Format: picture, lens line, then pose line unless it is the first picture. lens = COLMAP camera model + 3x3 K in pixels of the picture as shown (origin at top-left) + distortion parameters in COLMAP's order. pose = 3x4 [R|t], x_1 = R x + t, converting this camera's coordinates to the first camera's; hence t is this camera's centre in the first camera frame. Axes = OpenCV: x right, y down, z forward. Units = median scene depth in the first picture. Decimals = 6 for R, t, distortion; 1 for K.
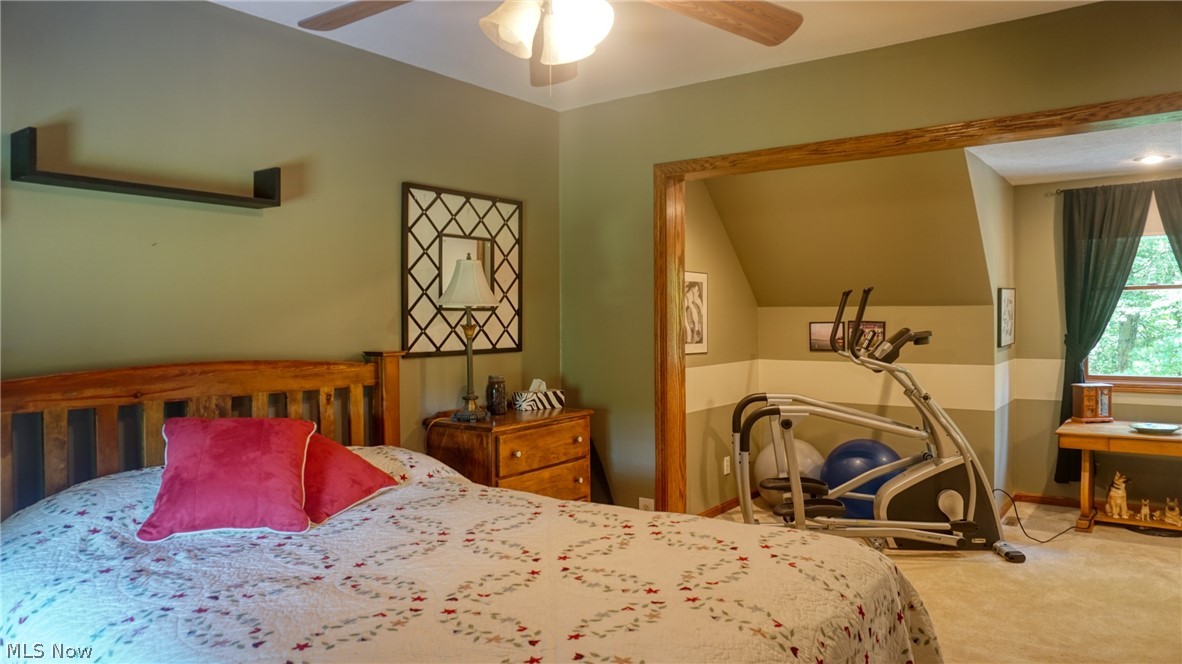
lens RADIAL K [[797.4, 0, 591.2], [0, 797.4, 328.8], [0, 0, 1]] dist [-0.002089, 0.001061]
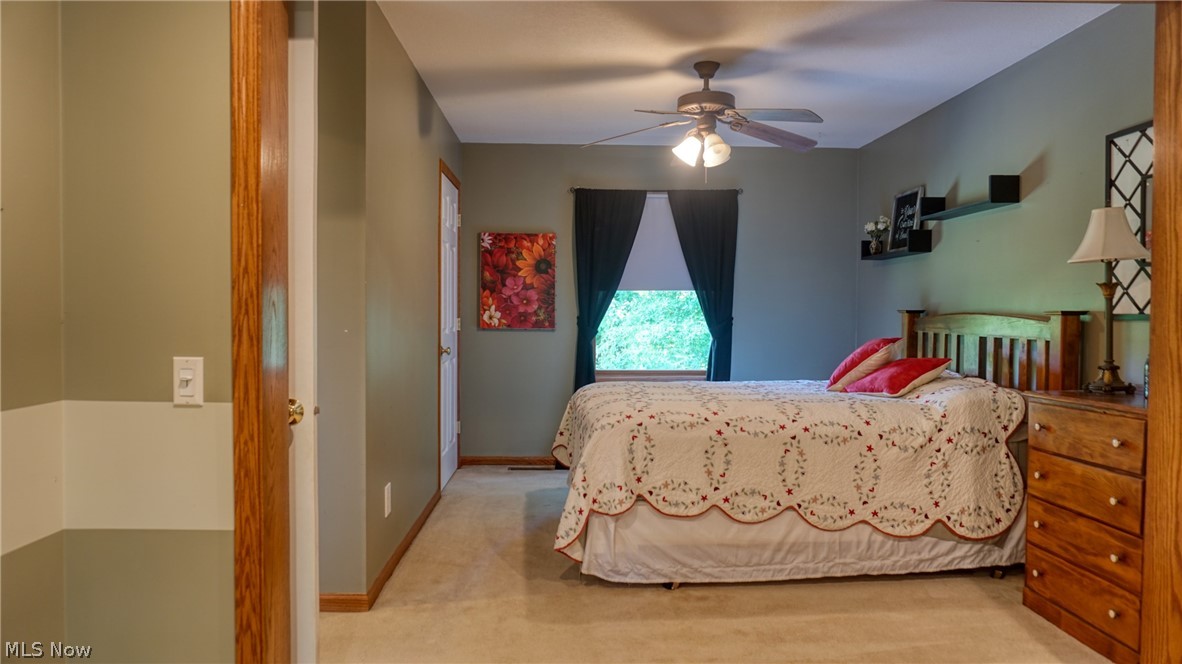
lens RADIAL K [[797.4, 0, 591.7], [0, 797.4, 328.7], [0, 0, 1]] dist [-0.002089, 0.001061]
pose [[-0.765062, 0.030383, -0.643240, 0.837116], [0.005614, 0.999163, 0.040518, 0.005888], [0.643933, 0.027388, -0.764592, 1.302550]]
